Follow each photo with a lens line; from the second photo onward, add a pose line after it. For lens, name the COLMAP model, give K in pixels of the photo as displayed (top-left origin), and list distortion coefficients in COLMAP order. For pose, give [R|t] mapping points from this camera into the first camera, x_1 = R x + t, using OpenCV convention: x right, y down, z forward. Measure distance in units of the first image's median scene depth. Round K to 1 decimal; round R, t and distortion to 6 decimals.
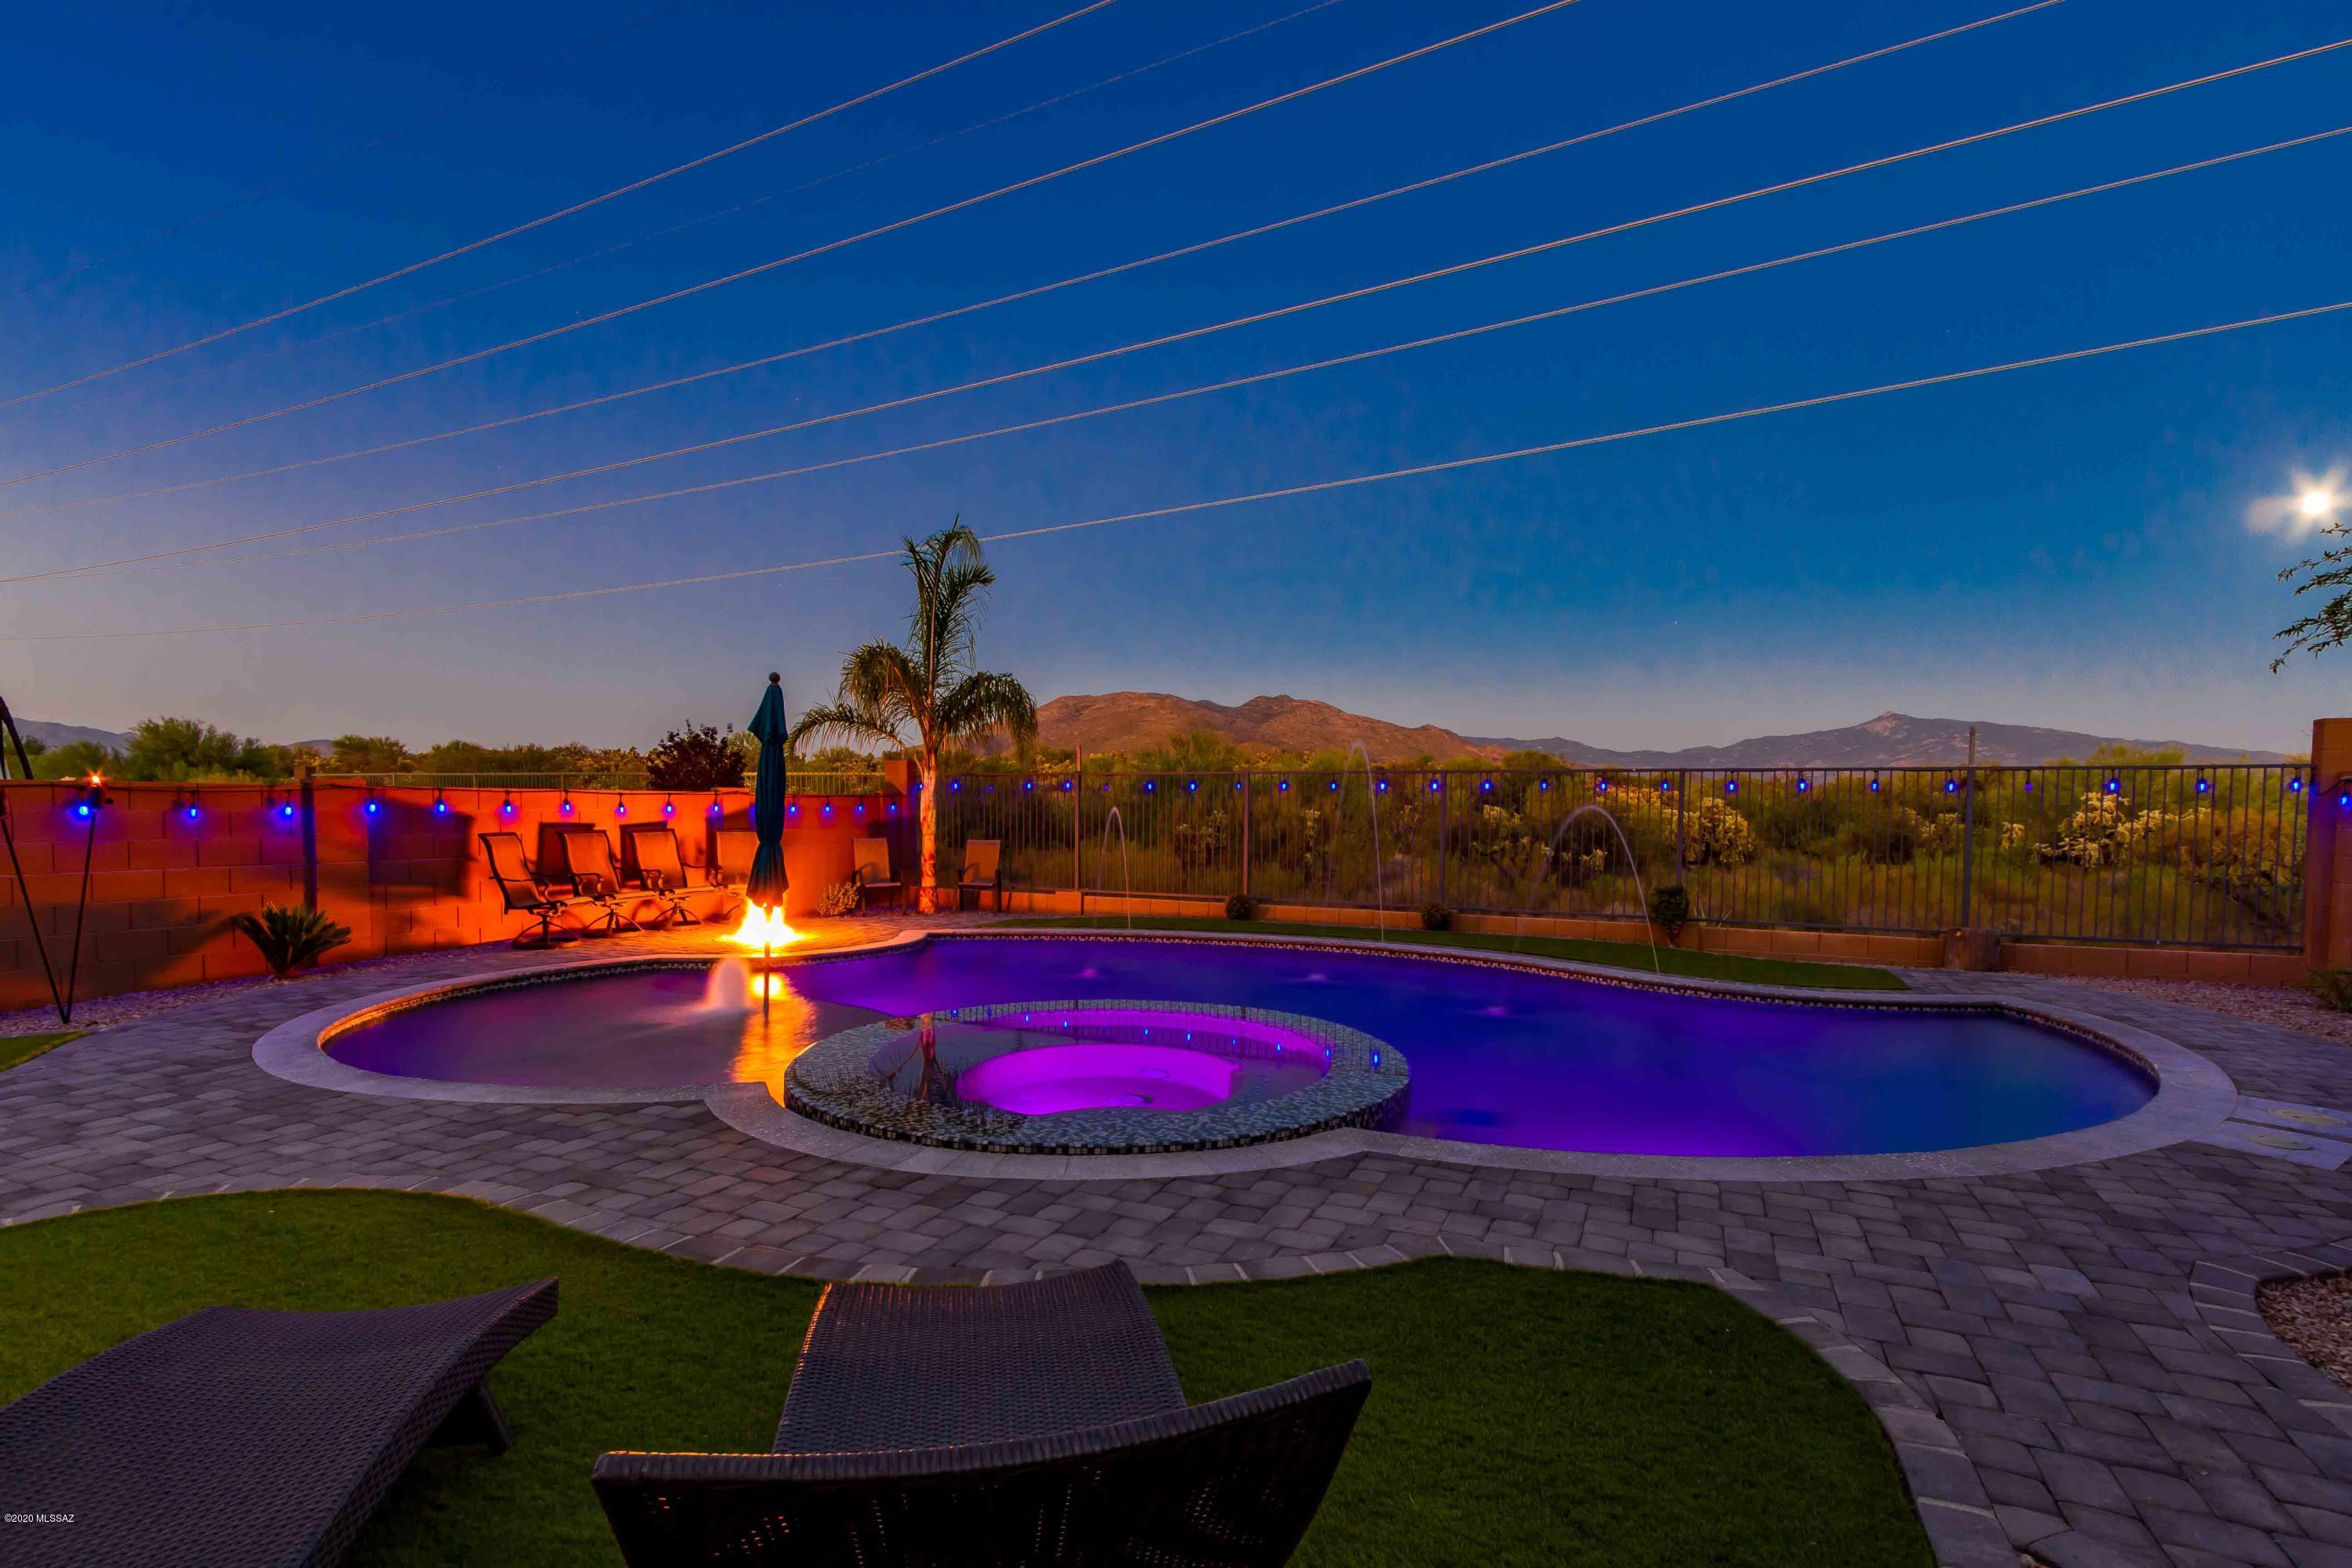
lens RADIAL K [[1173.2, 0, 1232.2], [0, 1173.2, 789.0], [0, 0, 1]] dist [0.000190, -0.000109]
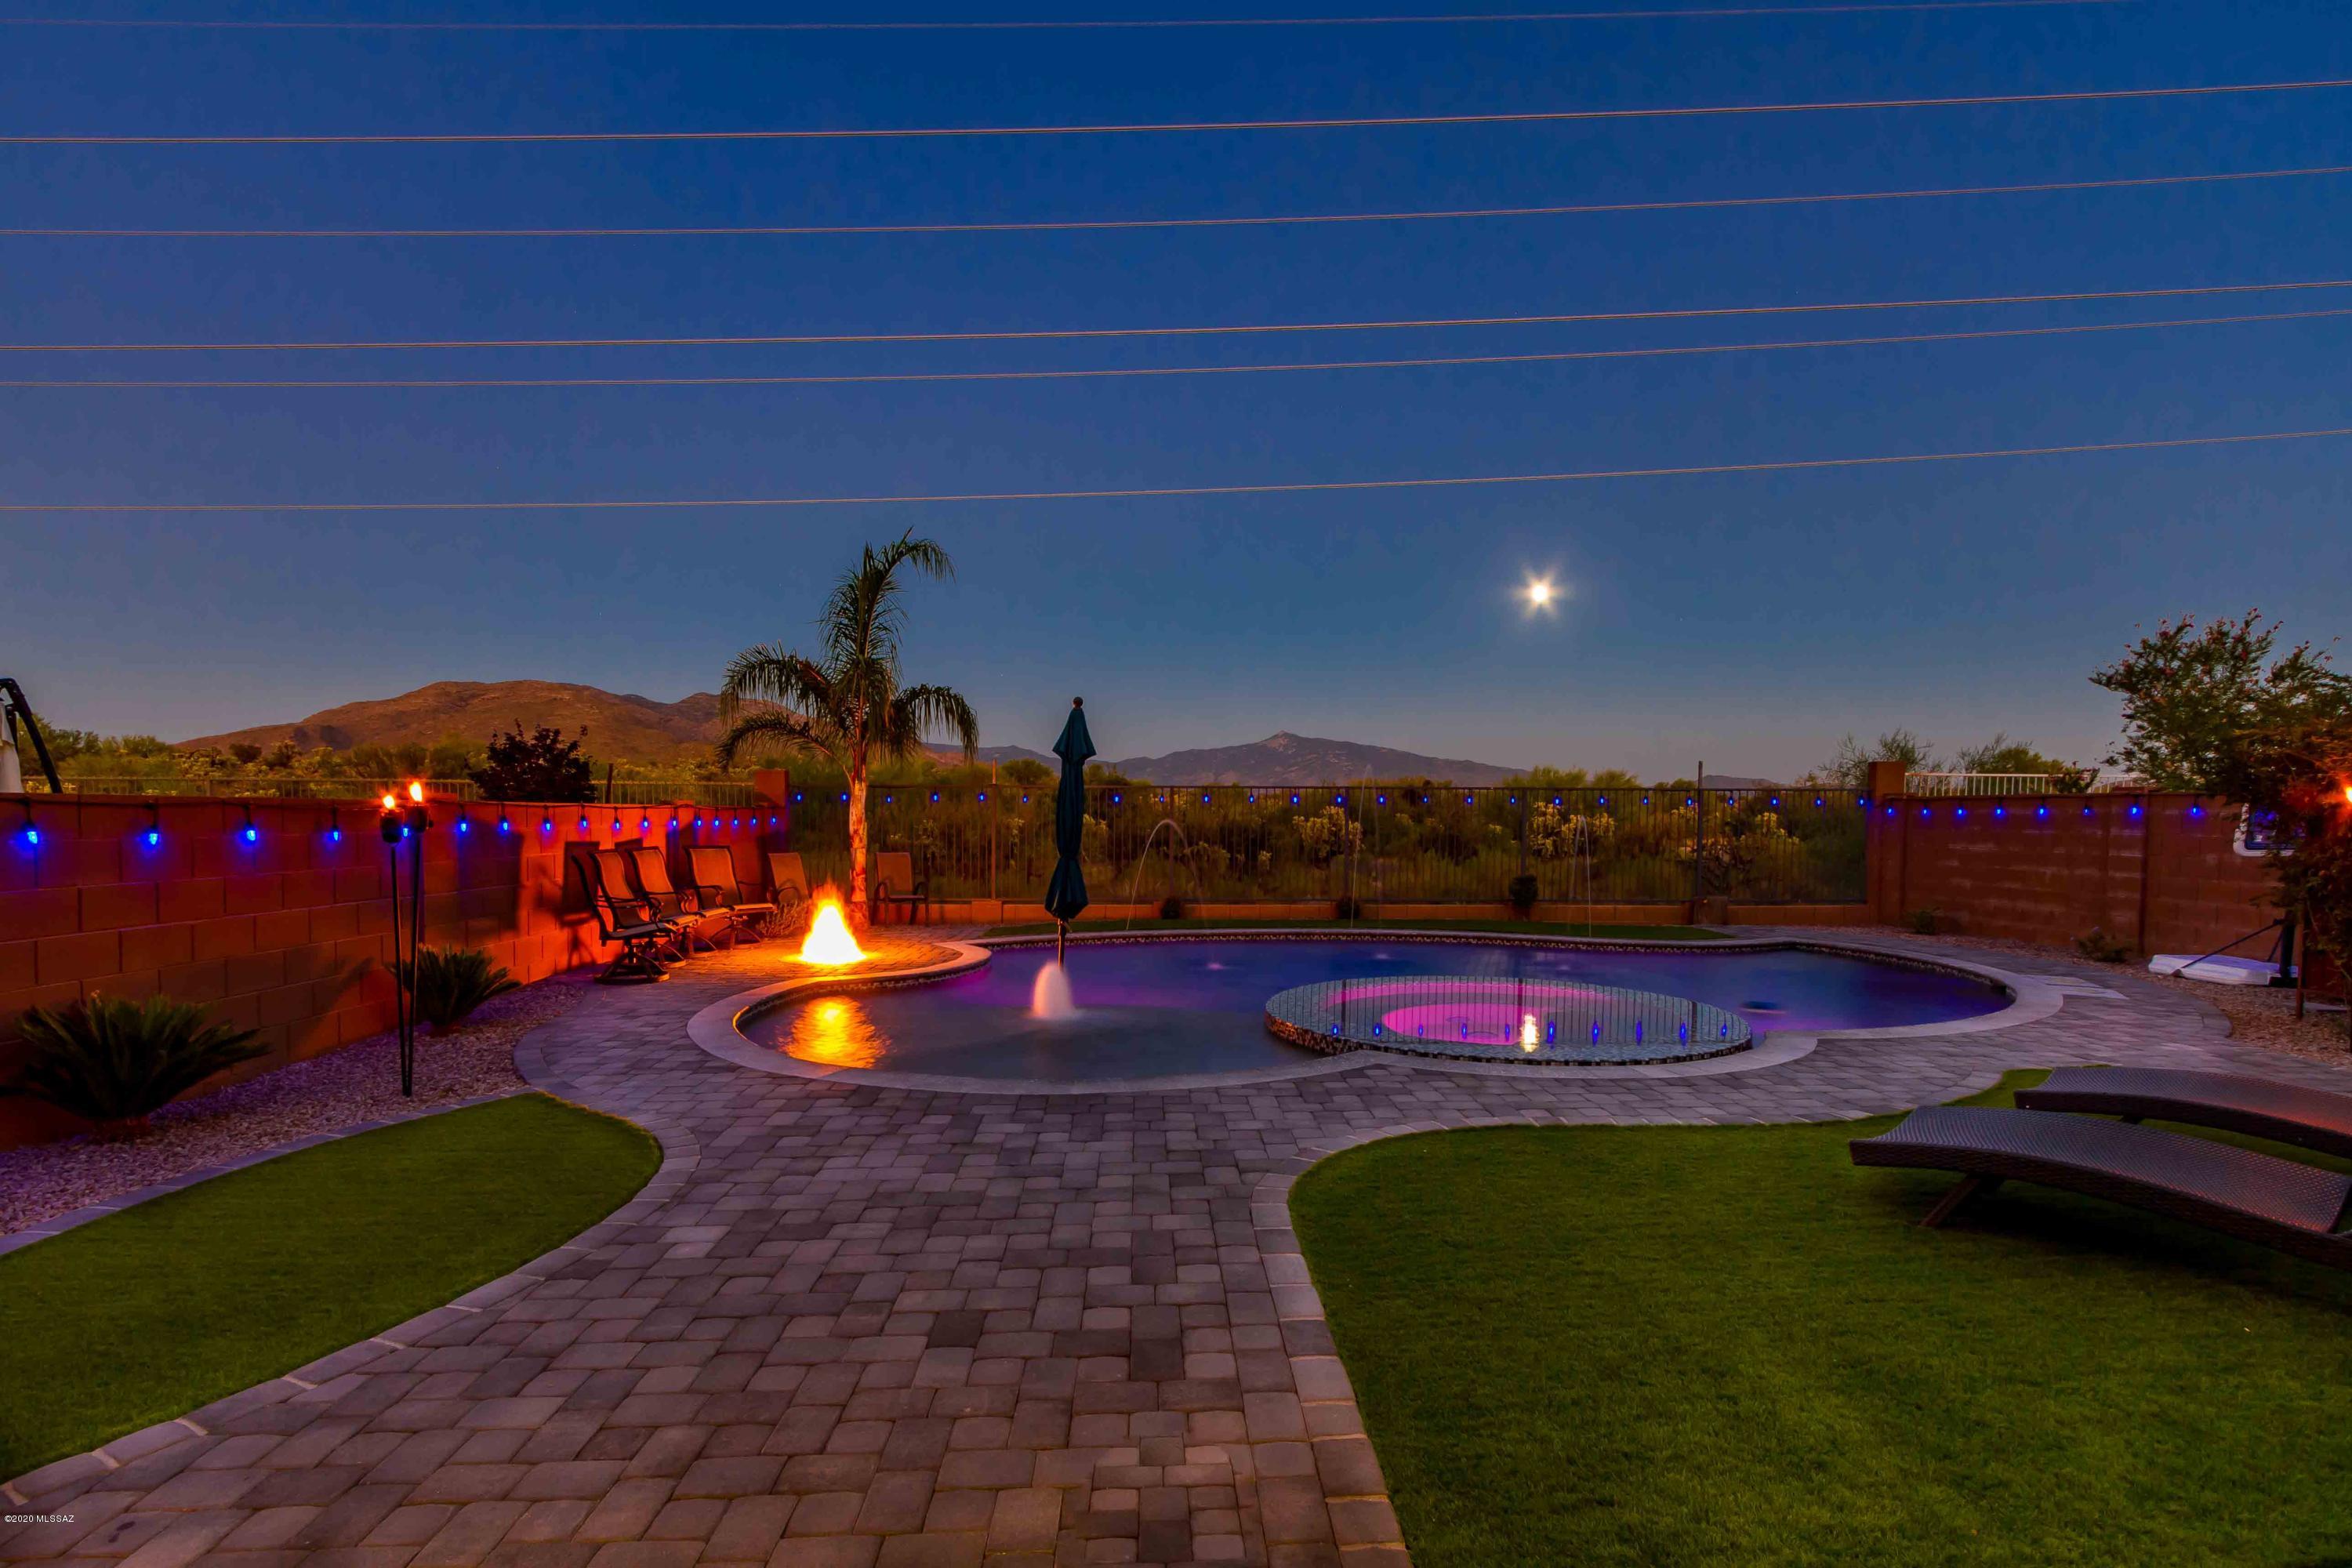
lens RADIAL K [[1173.2, 0, 1232.2], [0, 1173.2, 789.0], [0, 0, 1]] dist [0.000190, -0.000109]
pose [[0.868466, 0.006378, 0.495708, -0.485886], [-0.004233, 0.999976, -0.005450, -0.006380], [-0.495730, 0.002635, 0.868472, 0.004235]]
